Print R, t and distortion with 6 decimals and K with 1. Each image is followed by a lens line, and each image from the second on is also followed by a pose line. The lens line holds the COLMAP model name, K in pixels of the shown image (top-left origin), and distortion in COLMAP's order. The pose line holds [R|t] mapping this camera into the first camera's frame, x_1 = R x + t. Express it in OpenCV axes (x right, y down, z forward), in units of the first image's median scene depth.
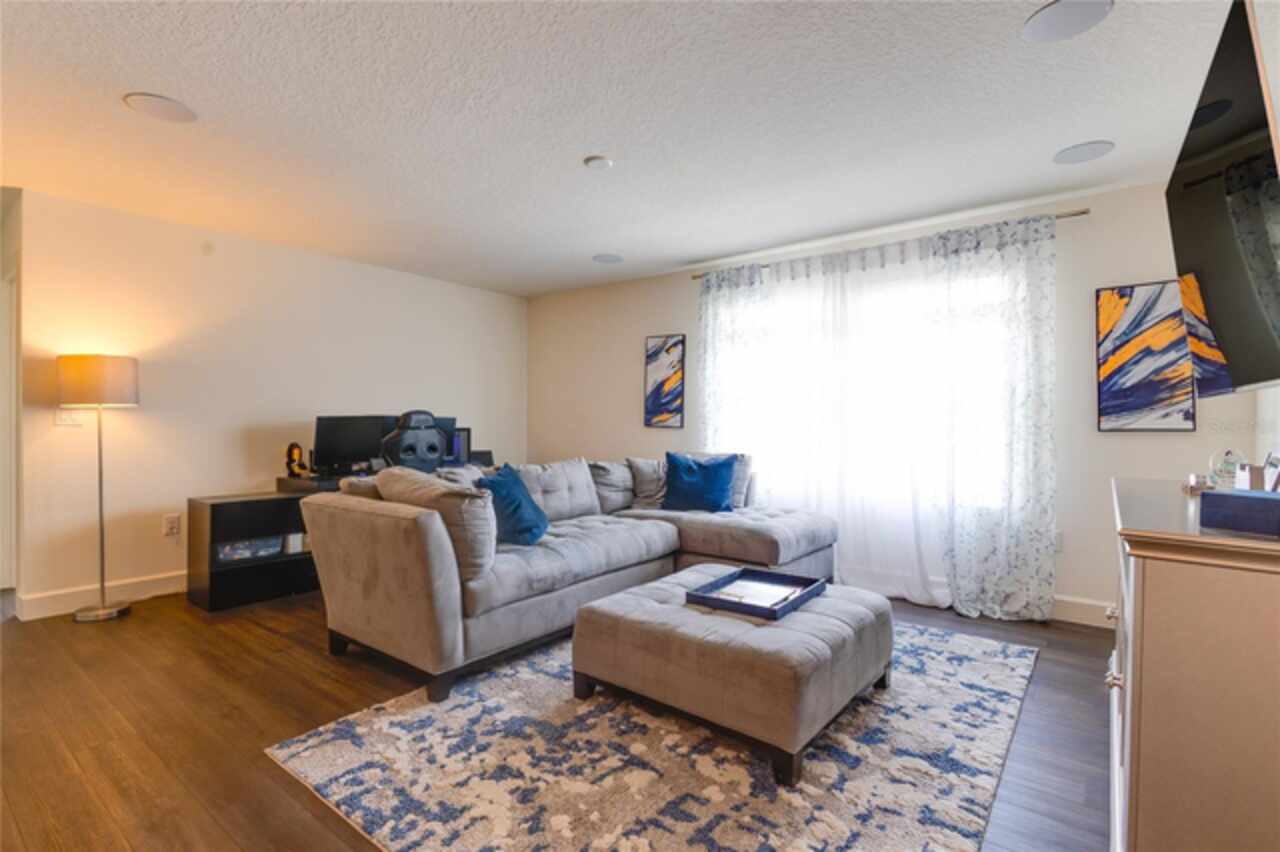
lens RADIAL K [[593.4, 0, 640.4], [0, 593.4, 426.4], [0, 0, 1]] dist [0.011210, 0.000040]
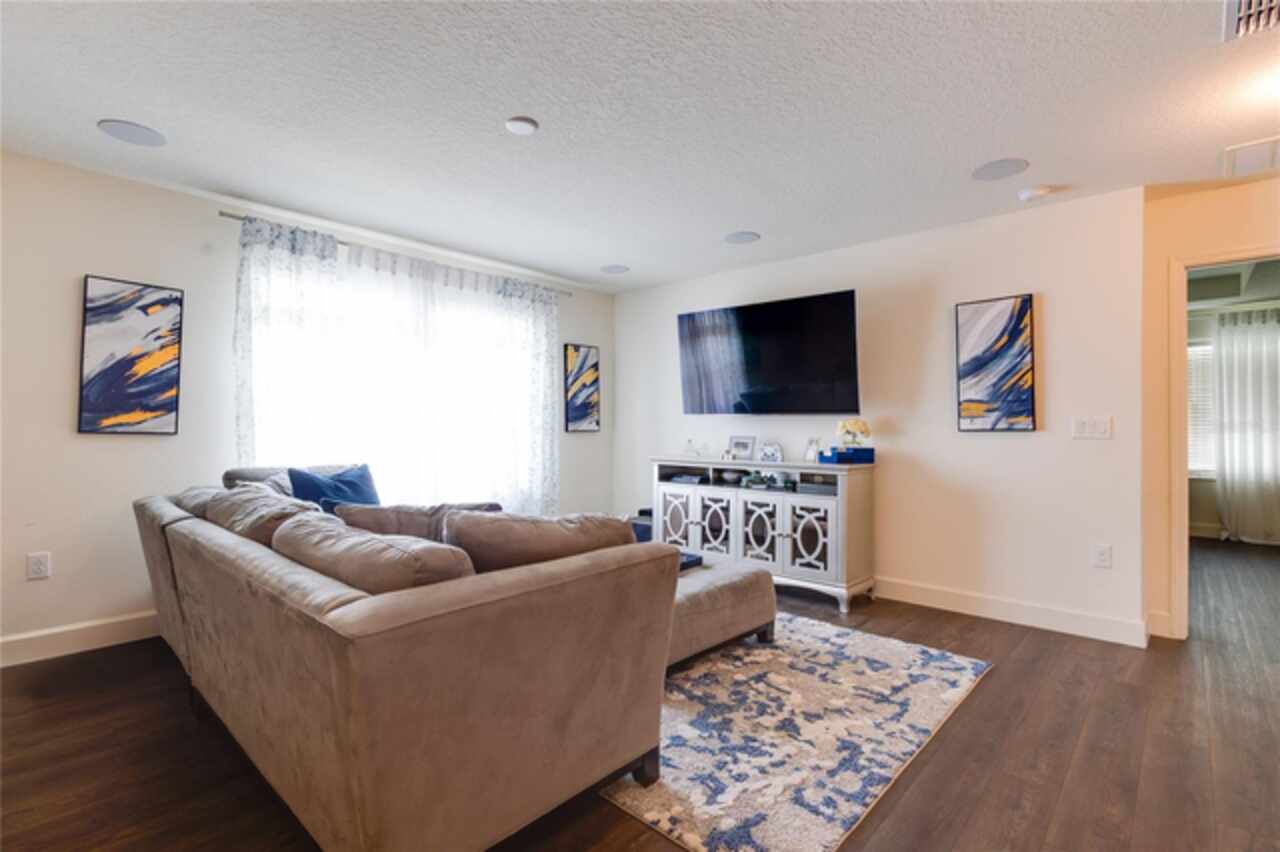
lens RADIAL K [[593.4, 0, 639.9], [0, 593.4, 424.5], [0, 0, 1]] dist [0.011210, 0.000040]
pose [[0.082971, 0.002357, 0.996549, -1.261487], [0.004134, 0.999988, -0.002709, -0.010838], [-0.996543, 0.004344, 0.082960, 1.053739]]
